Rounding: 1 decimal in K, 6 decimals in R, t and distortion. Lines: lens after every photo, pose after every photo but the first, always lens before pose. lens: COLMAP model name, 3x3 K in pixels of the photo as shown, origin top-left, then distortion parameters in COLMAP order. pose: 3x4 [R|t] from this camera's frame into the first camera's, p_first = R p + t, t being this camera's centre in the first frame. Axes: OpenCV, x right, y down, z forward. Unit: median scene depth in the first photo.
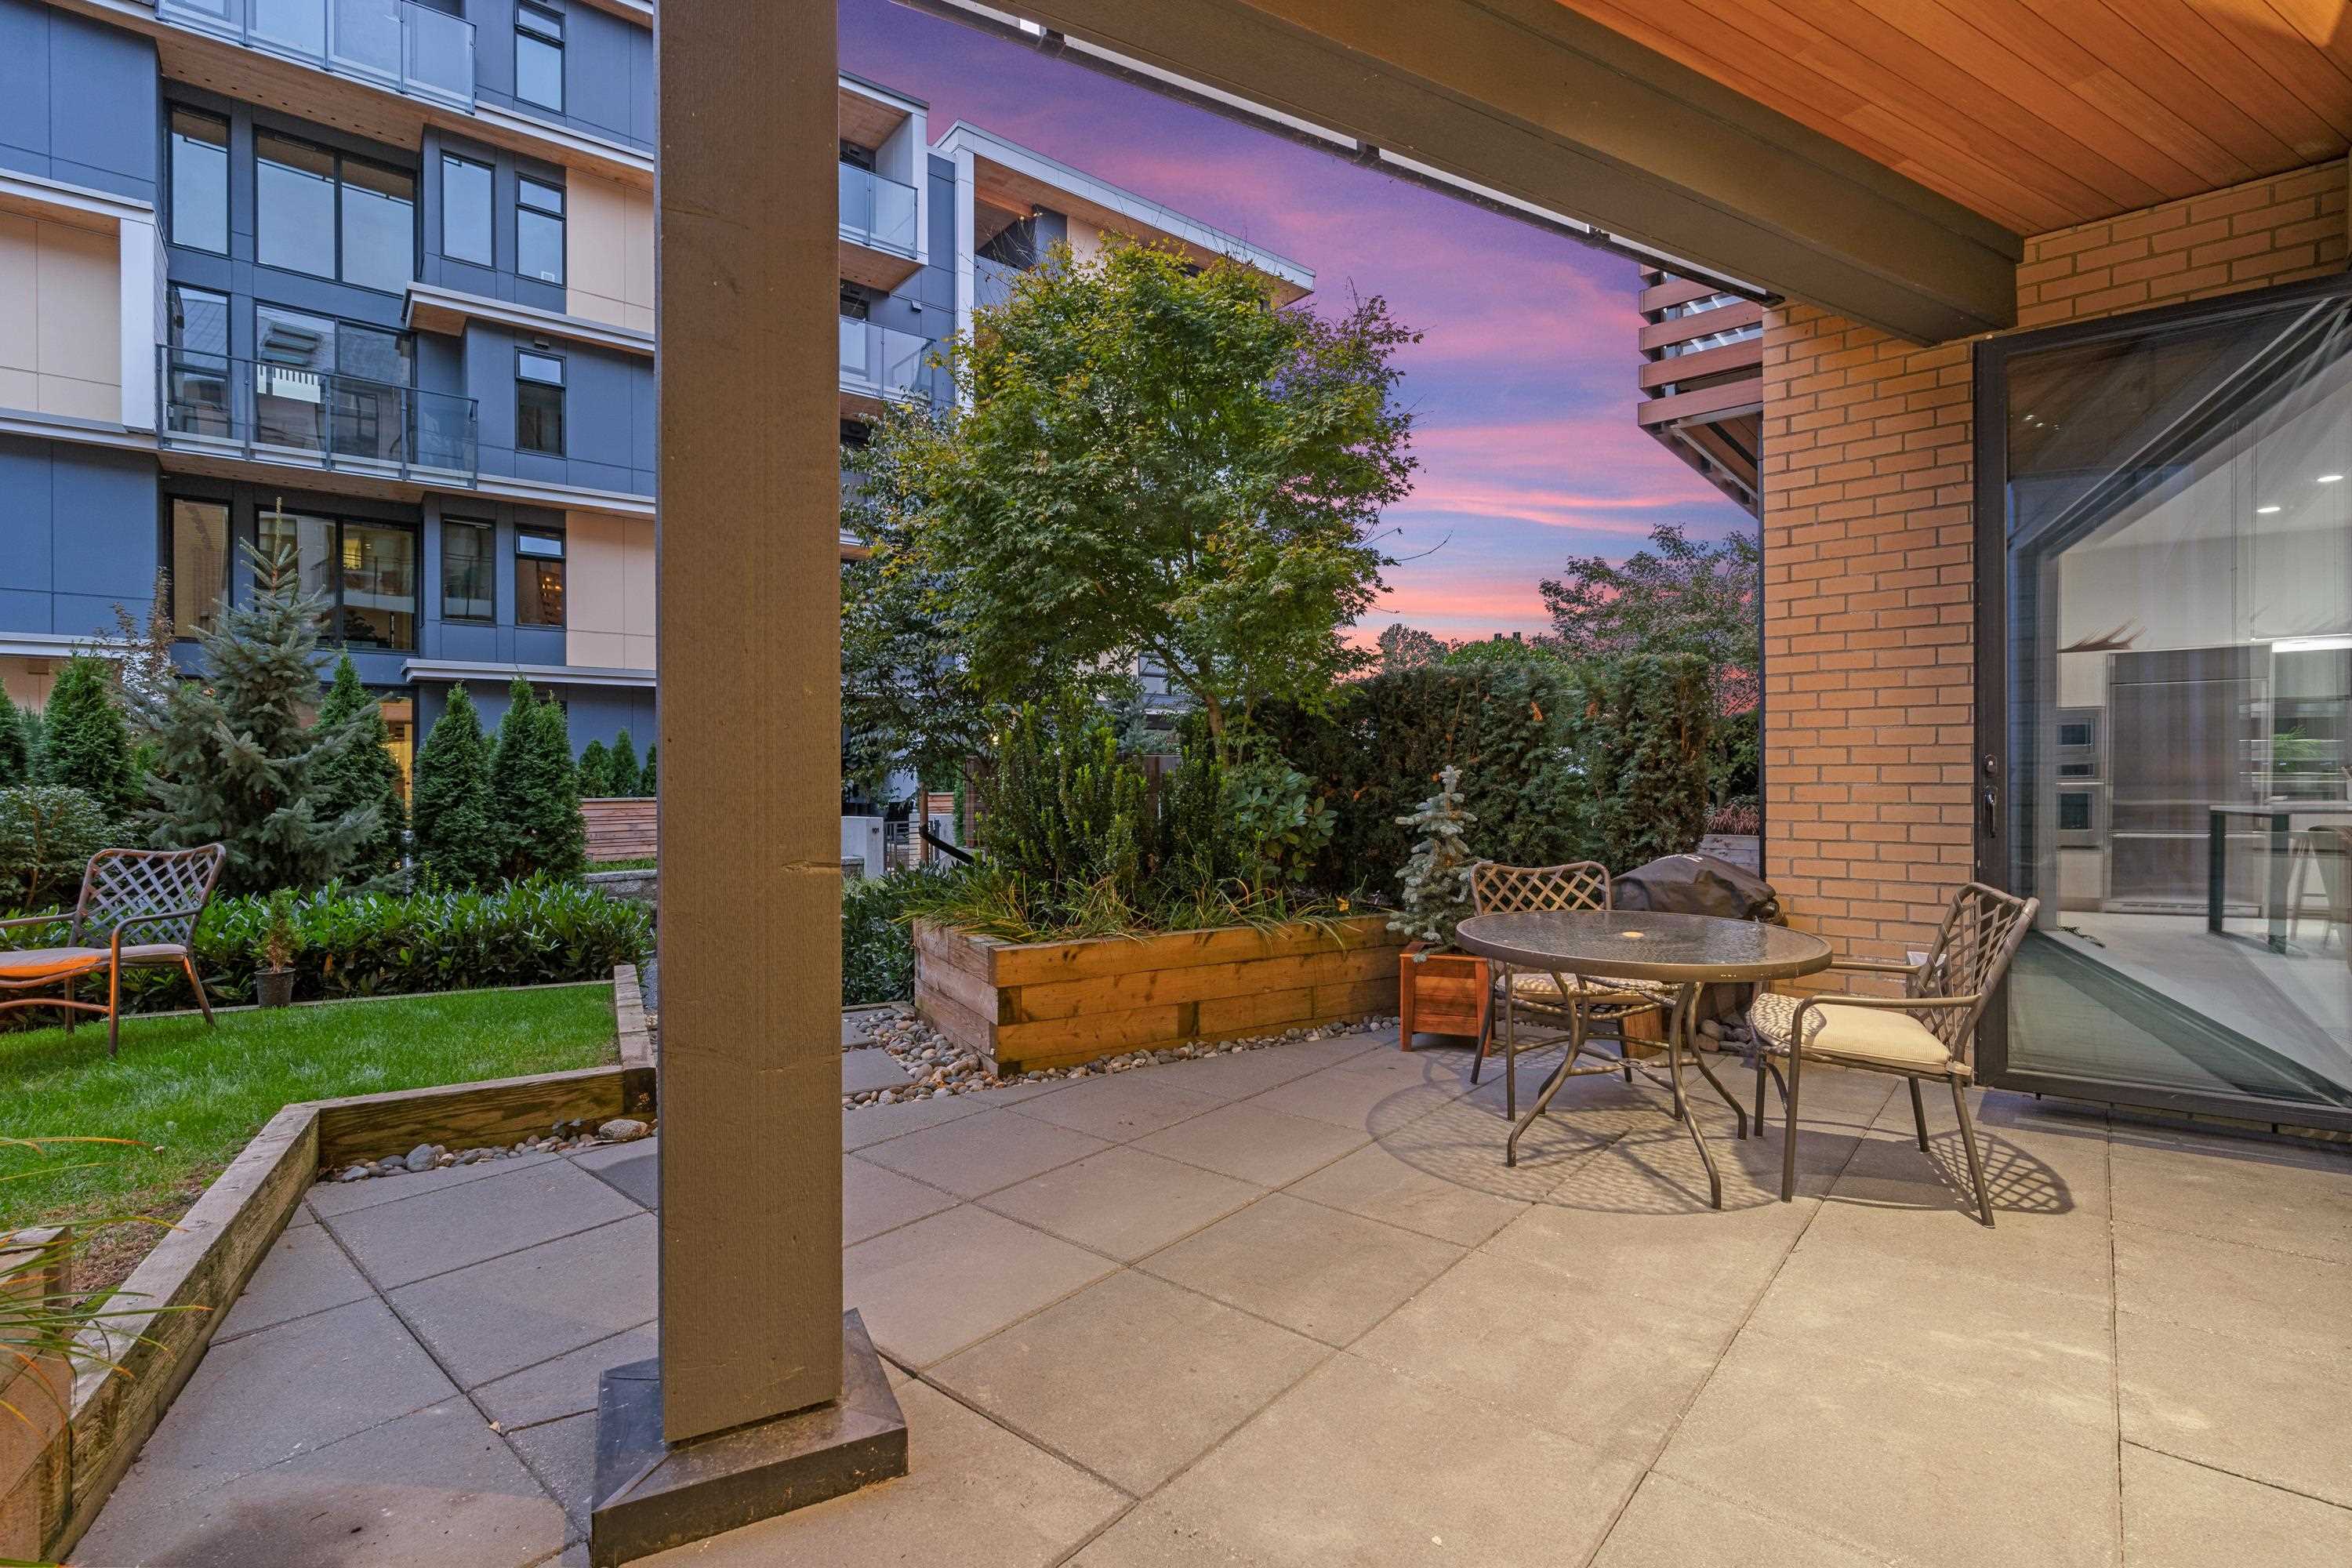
lens RADIAL K [[1065.2, 0, 1209.1], [0, 1065.2, 771.5], [0, 0, 1]] dist [-0.012658, 0.005854]
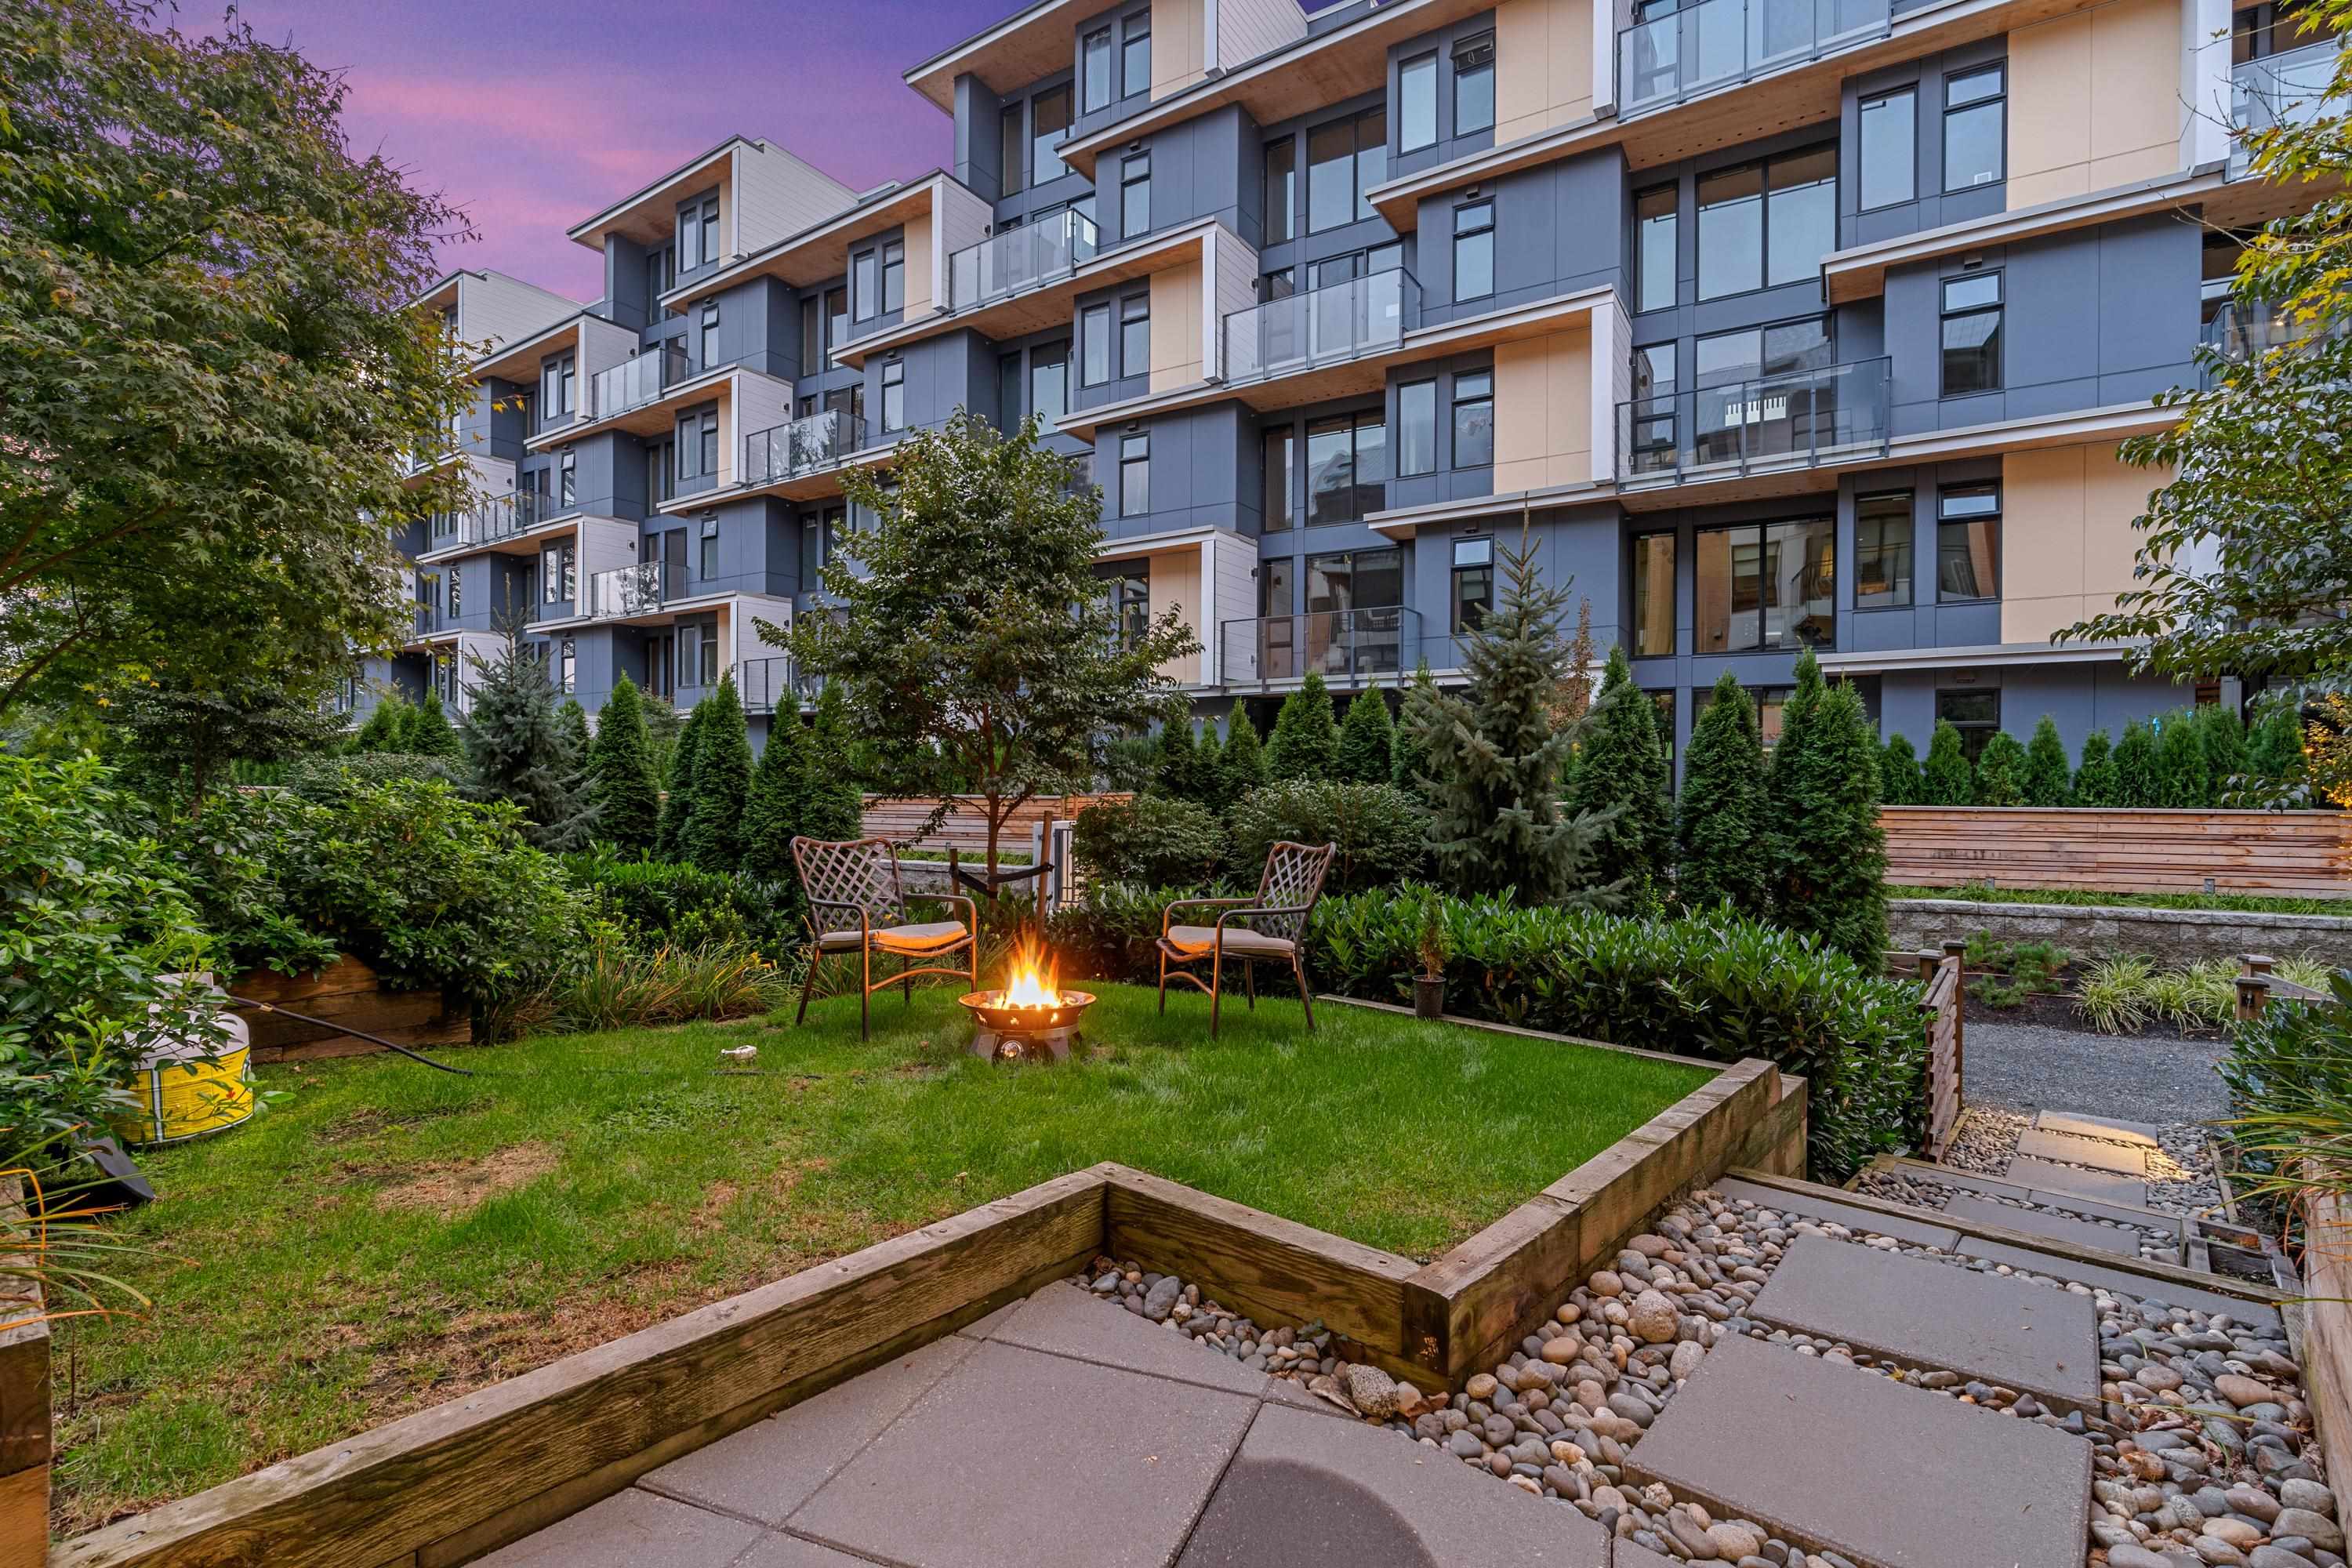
lens RADIAL K [[1083.7, 0, 1169.1], [0, 1083.7, 788.3], [0, 0, 1]] dist [-0.016647, 0.007118]
pose [[0.303438, 0.013851, -0.952750, -0.009294], [-0.001831, 0.999901, 0.013954, 0.001506], [0.952849, -0.002489, 0.303433, 0.173685]]
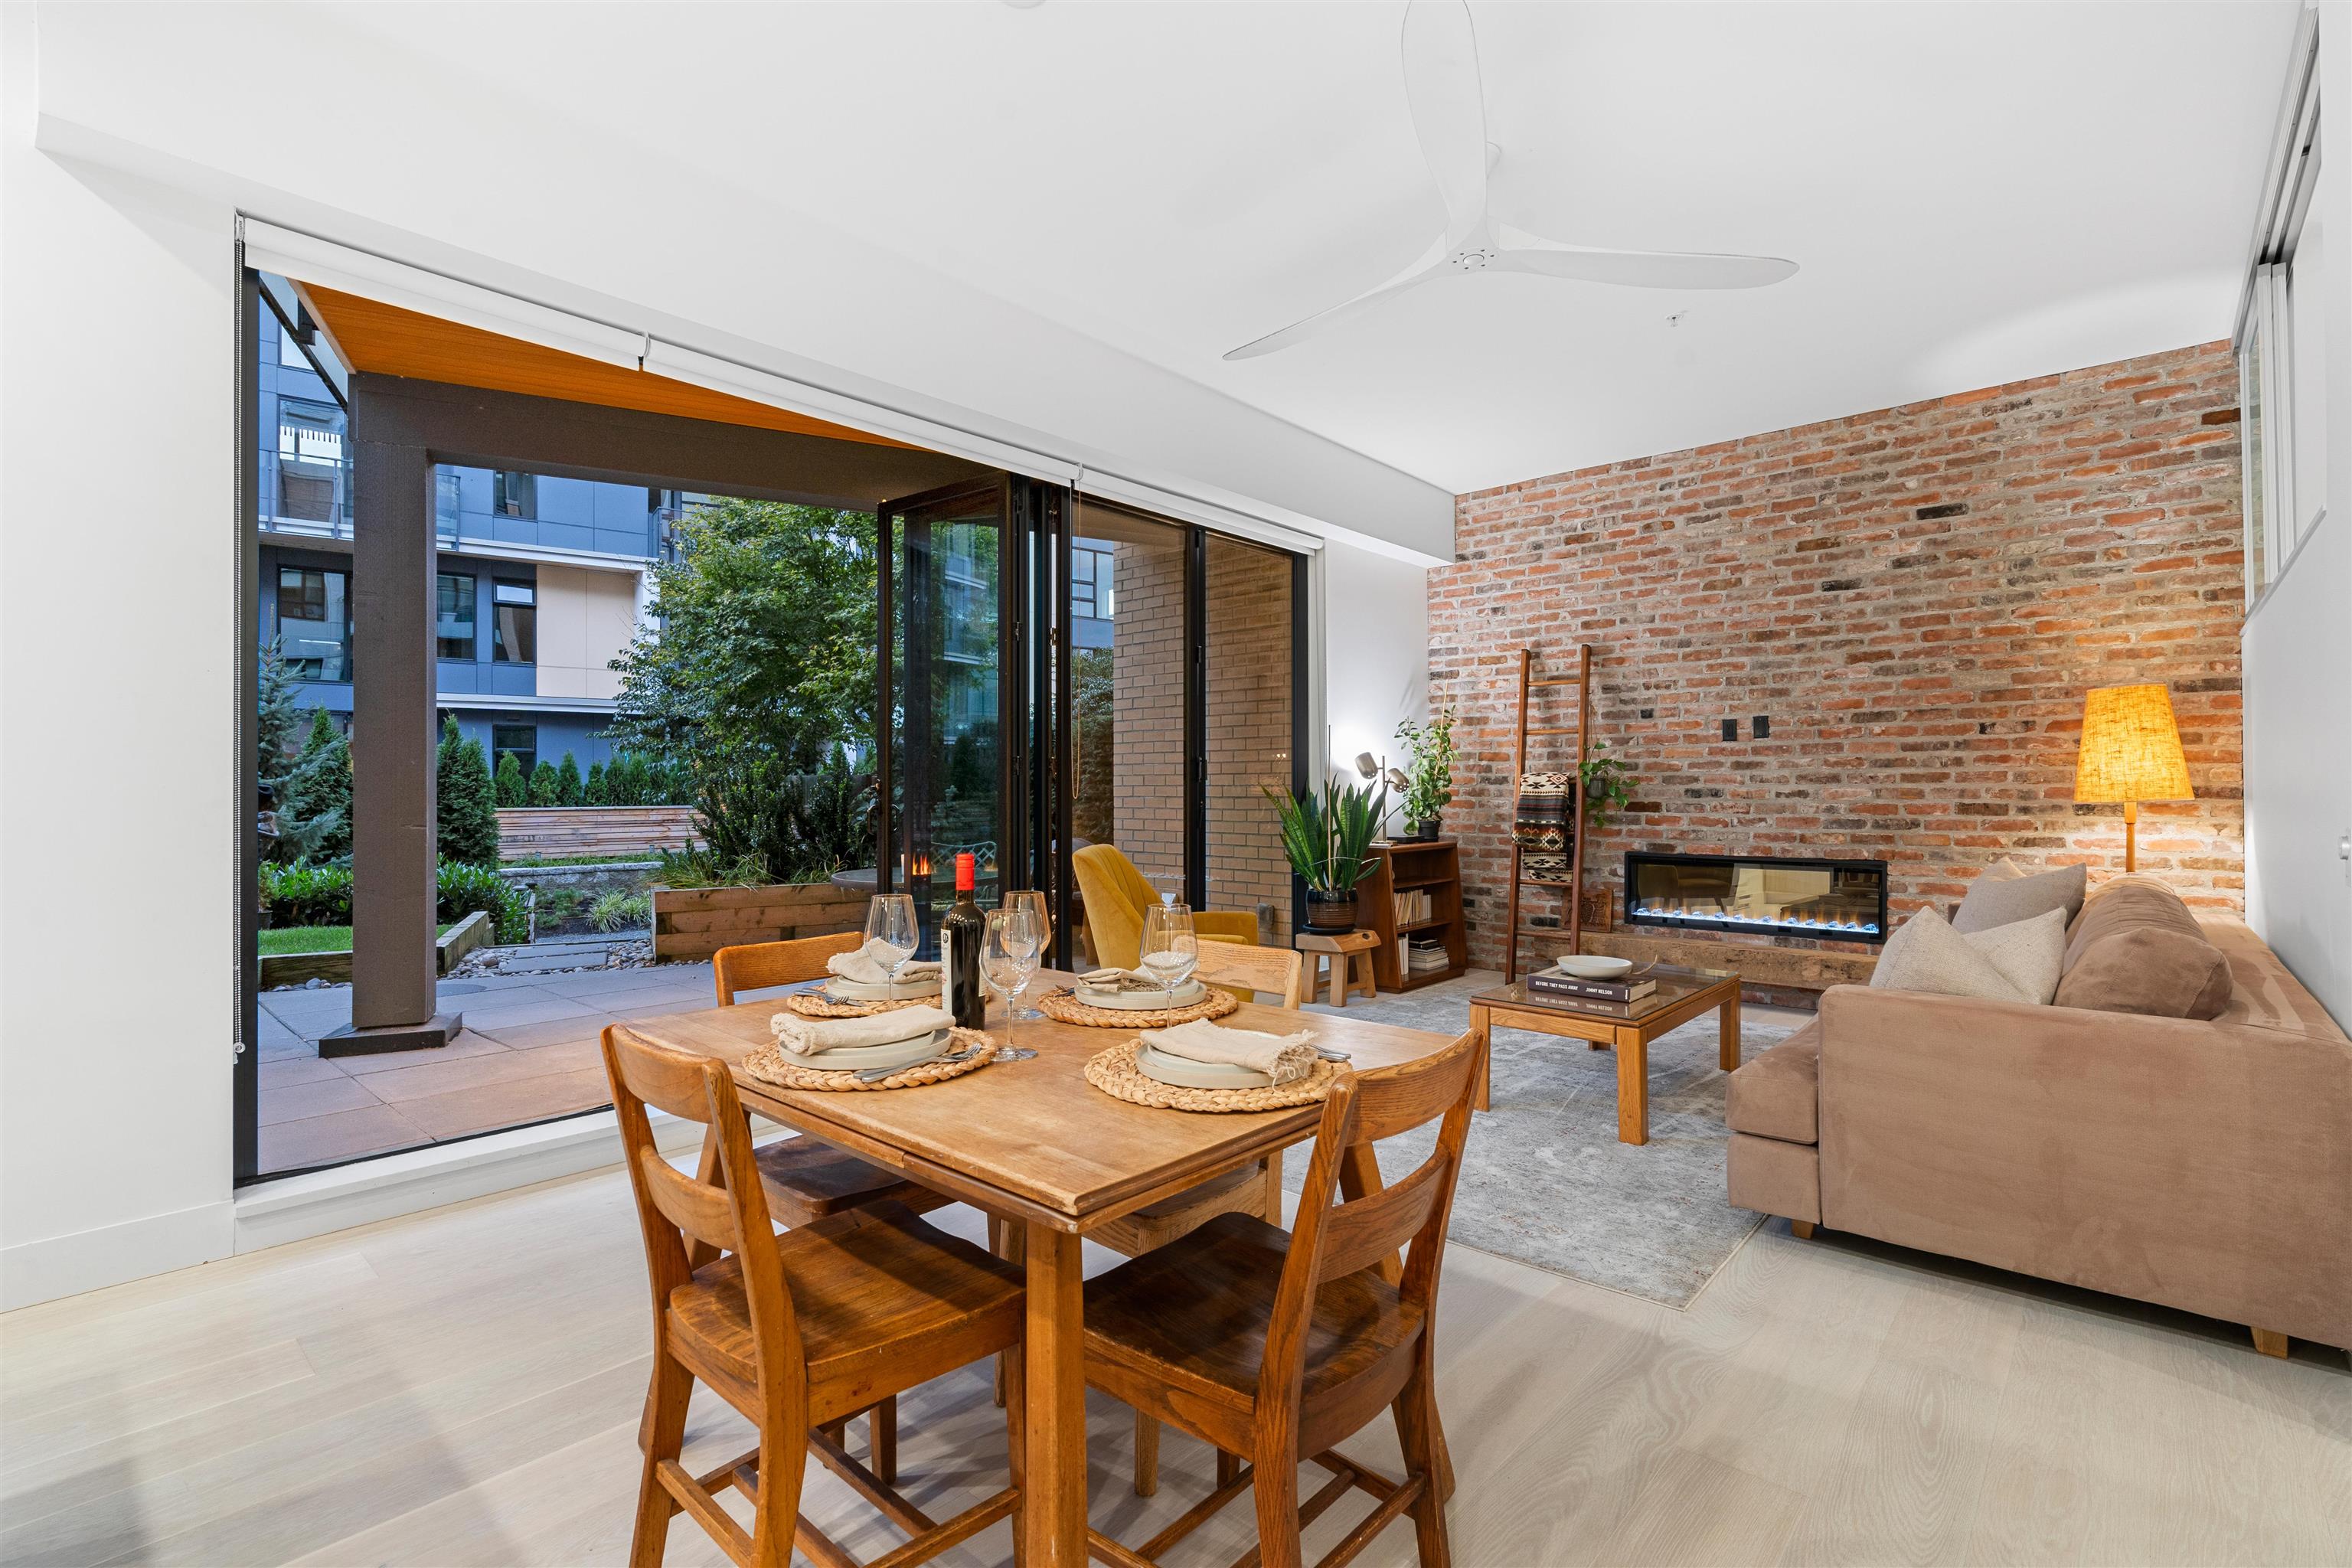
lens RADIAL K [[1065.2, 0, 1209.1], [0, 1065.2, 771.5], [0, 0, 1]] dist [-0.012658, 0.005854]
pose [[0.999777, -0.000083, -0.021118, 0.216688], [-0.000165, 0.999931, -0.011740, -0.002441], [0.021117, 0.011741, 0.999708, -0.211542]]
